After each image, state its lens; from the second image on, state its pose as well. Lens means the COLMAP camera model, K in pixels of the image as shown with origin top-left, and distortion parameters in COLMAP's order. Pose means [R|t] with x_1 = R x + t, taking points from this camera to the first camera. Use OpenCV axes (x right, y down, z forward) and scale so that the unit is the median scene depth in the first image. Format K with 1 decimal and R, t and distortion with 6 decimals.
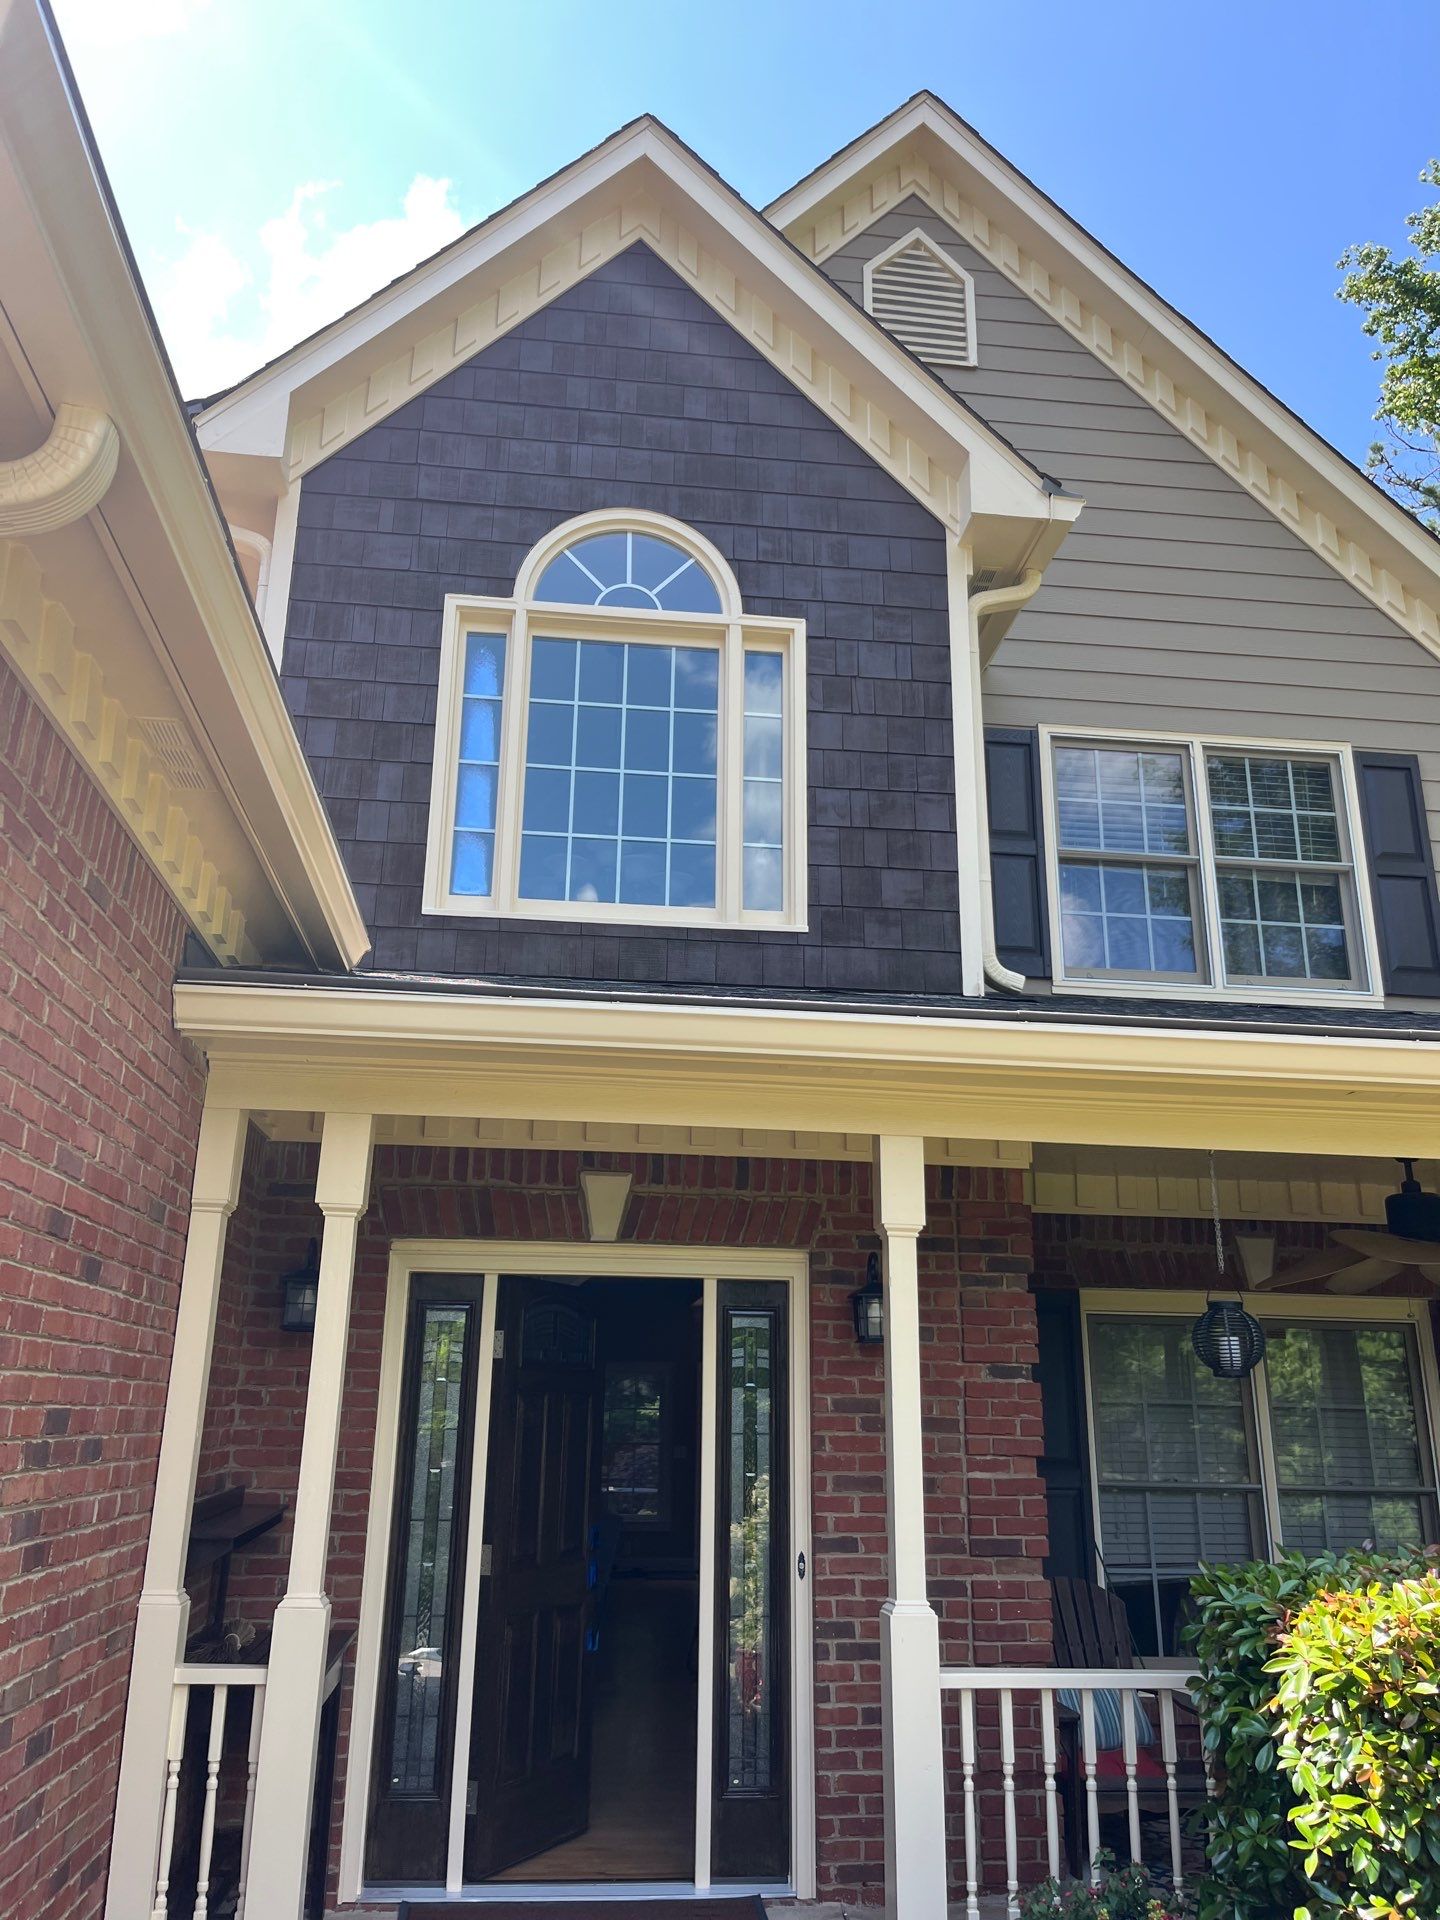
lens RADIAL K [[1444.1, 0, 713.7], [0, 1444.1, 960.2], [0, 0, 1]] dist [0.046845, -0.048104]
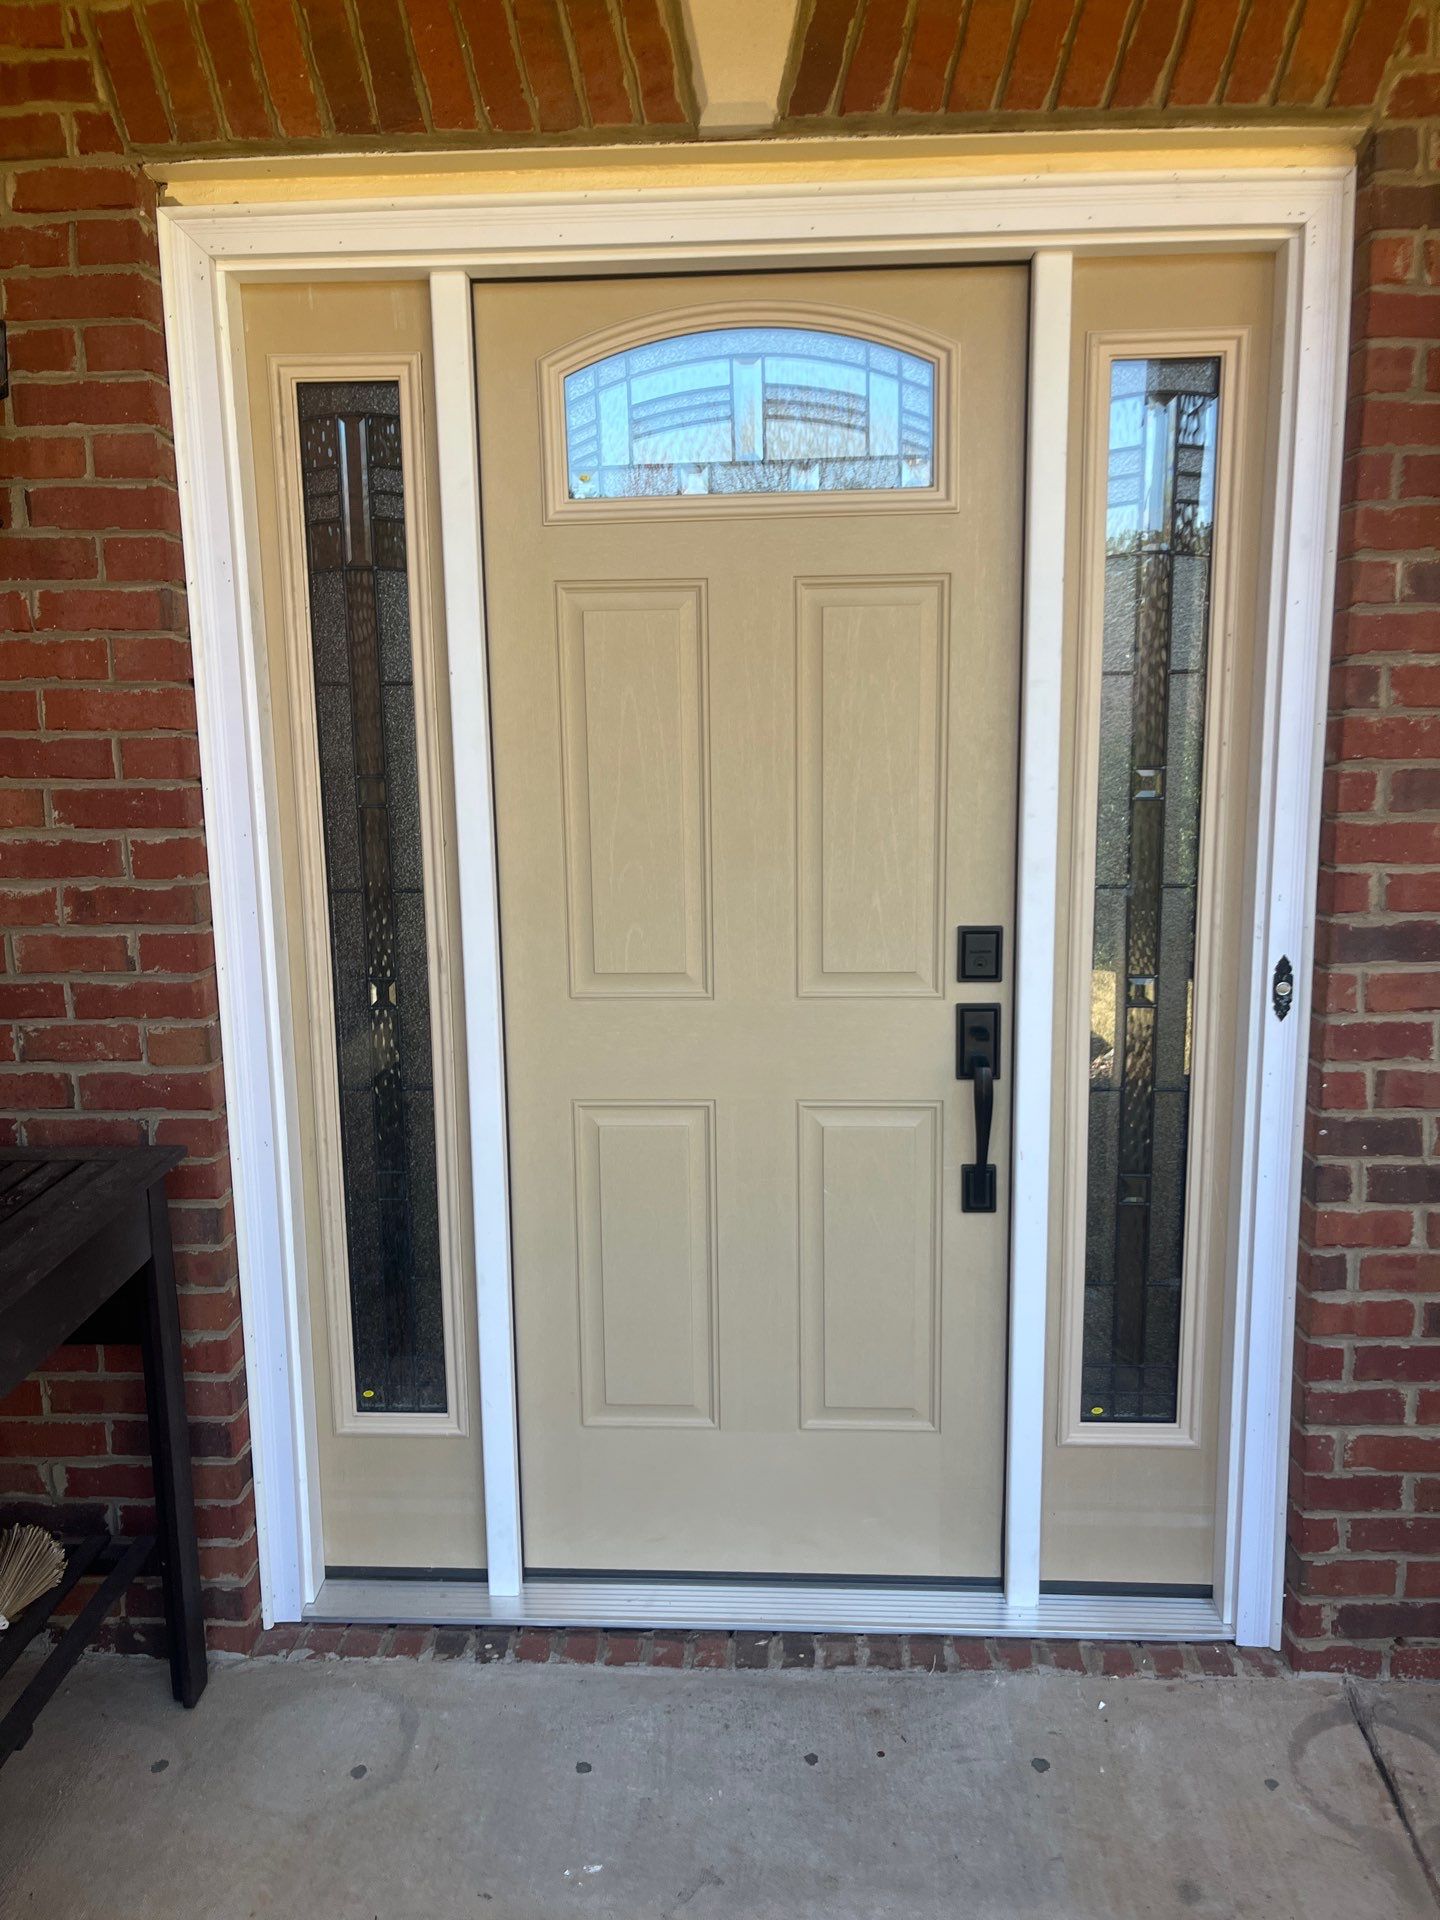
lens RADIAL K [[1444.1, 0, 712.3], [0, 1444.1, 970.6], [0, 0, 1]] dist [0.046845, -0.048104]
pose [[0.987049, -0.001453, -0.160415, -0.027951], [0.074644, 0.889278, 0.451235, 0.211234], [0.141998, -0.457365, 0.877869, 0.602025]]
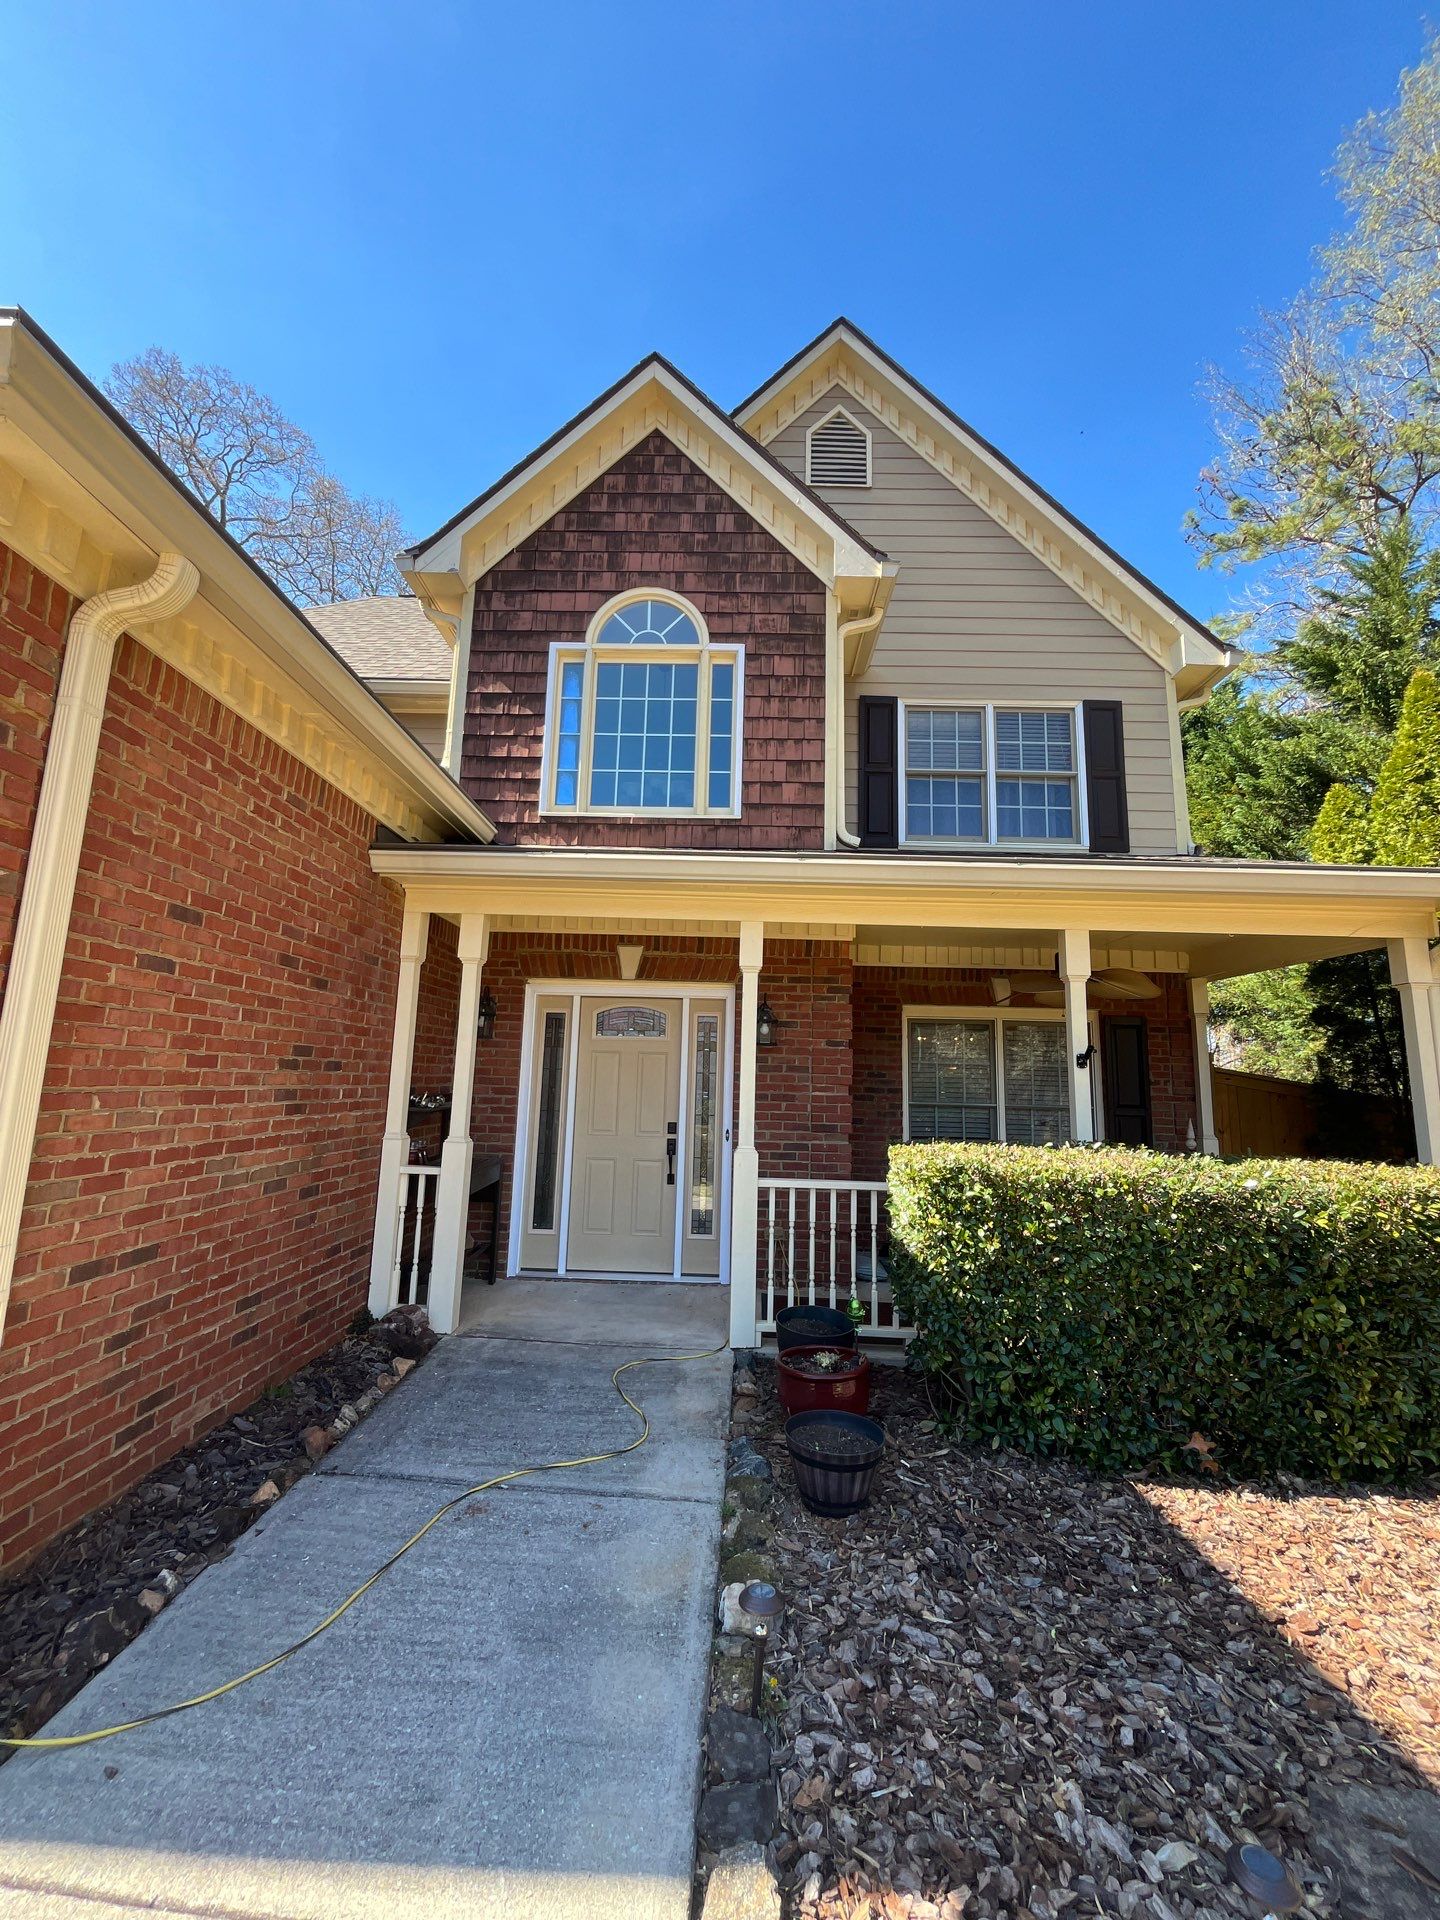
lens RADIAL K [[775.2, 0, 730.3], [0, 775.2, 962.3], [0, 0, 1]] dist [0.002571, -0.000409]
pose [[0.991099, -0.009906, -0.132756, 0.200341], [0.029119, 0.989210, 0.143580, 0.022574], [0.129902, -0.146168, 0.980694, -0.019769]]
